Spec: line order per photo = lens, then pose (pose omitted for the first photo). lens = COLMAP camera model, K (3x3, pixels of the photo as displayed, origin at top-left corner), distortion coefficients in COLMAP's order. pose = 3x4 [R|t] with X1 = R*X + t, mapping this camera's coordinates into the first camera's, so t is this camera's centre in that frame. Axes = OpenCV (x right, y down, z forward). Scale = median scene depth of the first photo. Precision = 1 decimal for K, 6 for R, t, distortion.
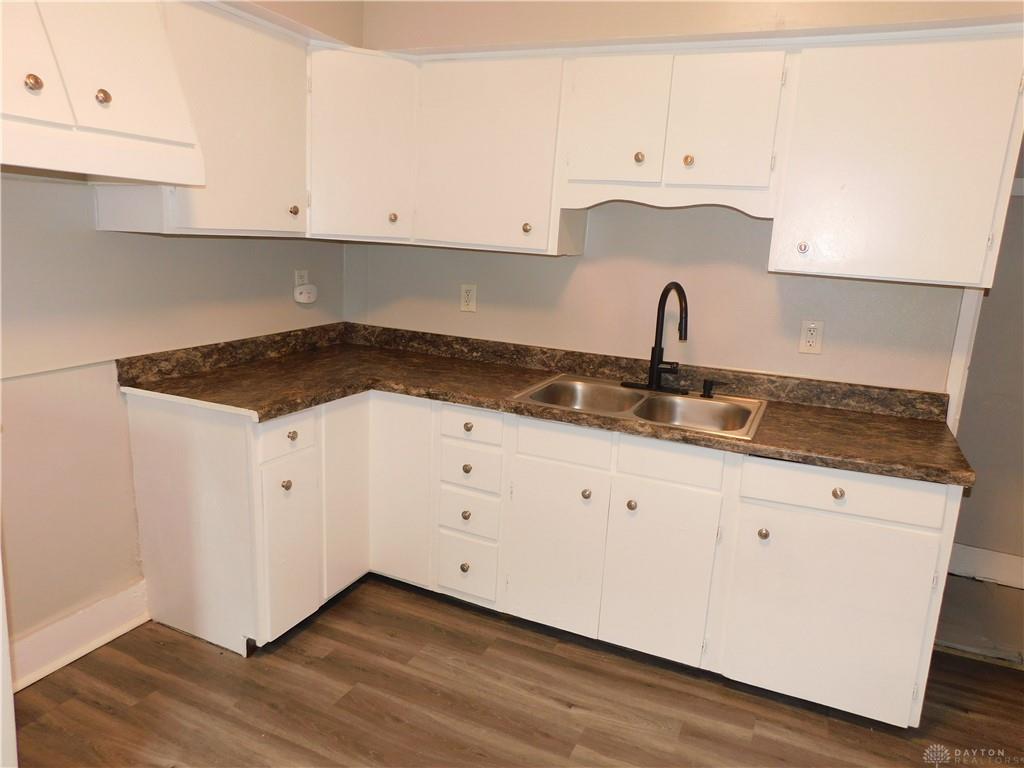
lens RADIAL K [[688.0, 0, 511.5], [0, 688.0, 391.0], [0, 0, 1]] dist [-0.060751, 0.065892]
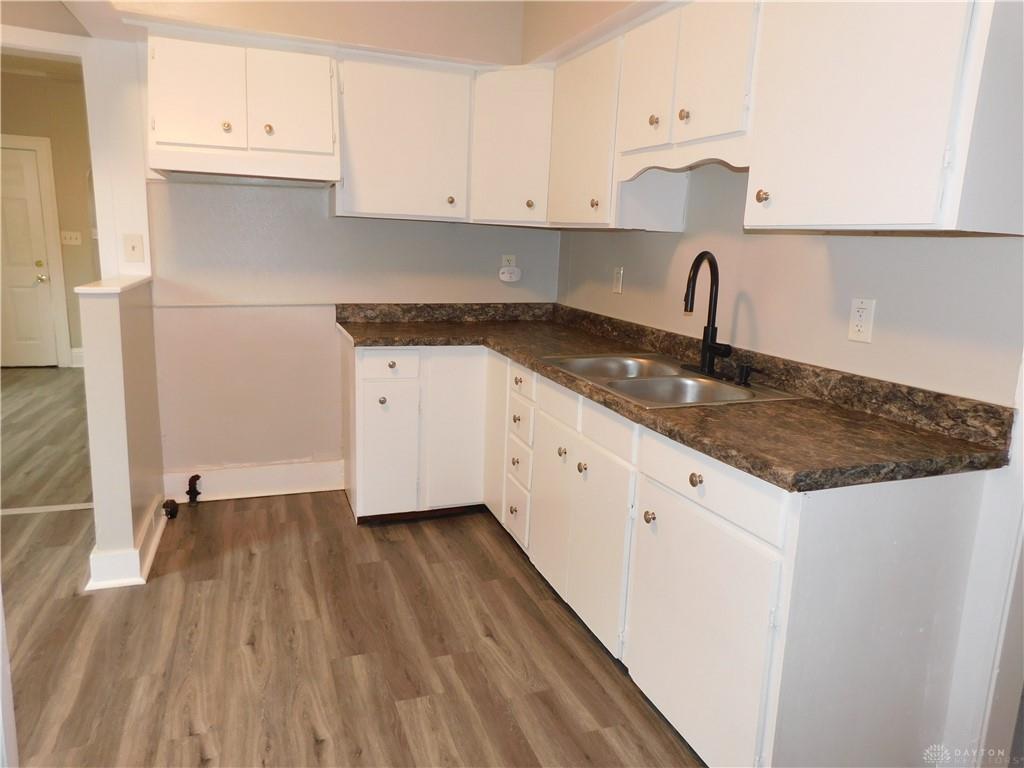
lens RADIAL K [[688.0, 0, 507.1], [0, 688.0, 386.1], [0, 0, 1]] dist [-0.060751, 0.065892]
pose [[0.708875, 0.123163, -0.694497, 0.718324], [-0.162107, 0.986727, 0.009525, 0.053849], [0.686453, 0.105831, 0.719432, 0.183015]]
